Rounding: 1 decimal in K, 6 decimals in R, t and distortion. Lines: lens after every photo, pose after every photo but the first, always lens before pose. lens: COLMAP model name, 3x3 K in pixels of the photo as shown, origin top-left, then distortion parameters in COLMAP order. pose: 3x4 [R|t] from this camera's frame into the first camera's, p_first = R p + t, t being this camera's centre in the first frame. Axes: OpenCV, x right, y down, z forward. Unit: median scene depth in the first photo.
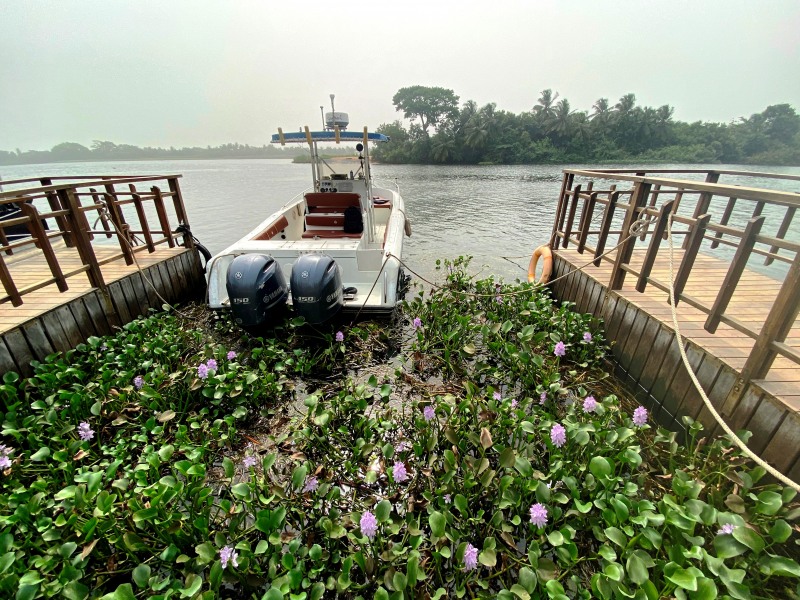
lens RADIAL K [[321.6, 0, 400.8], [0, 321.6, 300.4], [0, 0, 1]] dist [-0.001359, -0.009522]
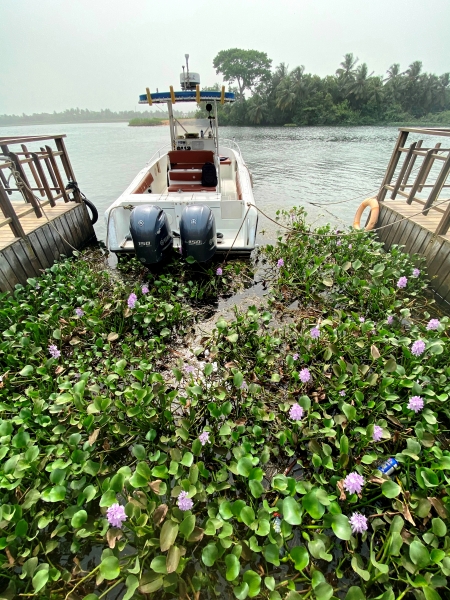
lens RADIAL K [[243.9, 0, 225.4], [0, 243.9, 296.4], [0, 0, 1]] dist [0.000400, -0.011832]
pose [[0.999783, -0.014905, 0.014564, -0.149734], [0.011546, 0.978000, 0.208286, -0.003096], [-0.017348, -0.208073, 0.977959, 0.031164]]
